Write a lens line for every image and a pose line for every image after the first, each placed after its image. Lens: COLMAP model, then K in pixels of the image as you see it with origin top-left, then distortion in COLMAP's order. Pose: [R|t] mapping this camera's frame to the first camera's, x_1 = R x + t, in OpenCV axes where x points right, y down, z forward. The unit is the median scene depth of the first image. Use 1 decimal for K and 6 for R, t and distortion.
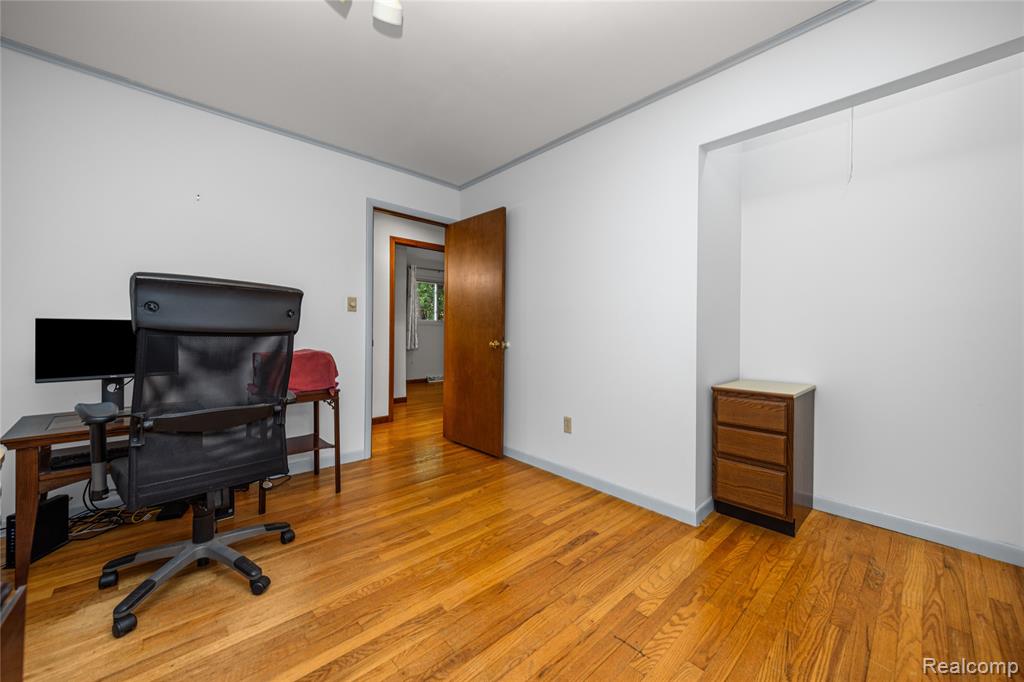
lens RADIAL K [[395.1, 0, 504.0], [0, 395.1, 335.1], [0, 0, 1]] dist [-0.001410, -0.000232]
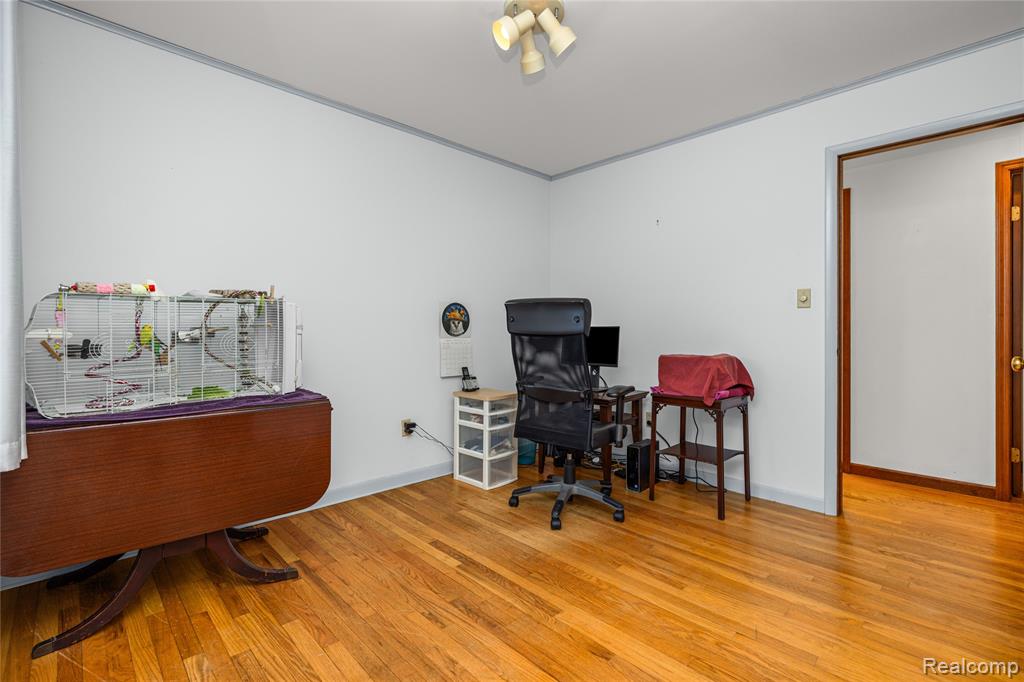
lens RADIAL K [[468.4, 0, 505.3], [0, 468.4, 335.9], [0, 0, 1]] dist [0.002038, 0.000104]
pose [[0.005885, -0.000086, -0.999983, 0.780539], [-0.013933, 0.999903, -0.000168, 0.001785], [0.999886, 0.013934, 0.005883, 0.658273]]
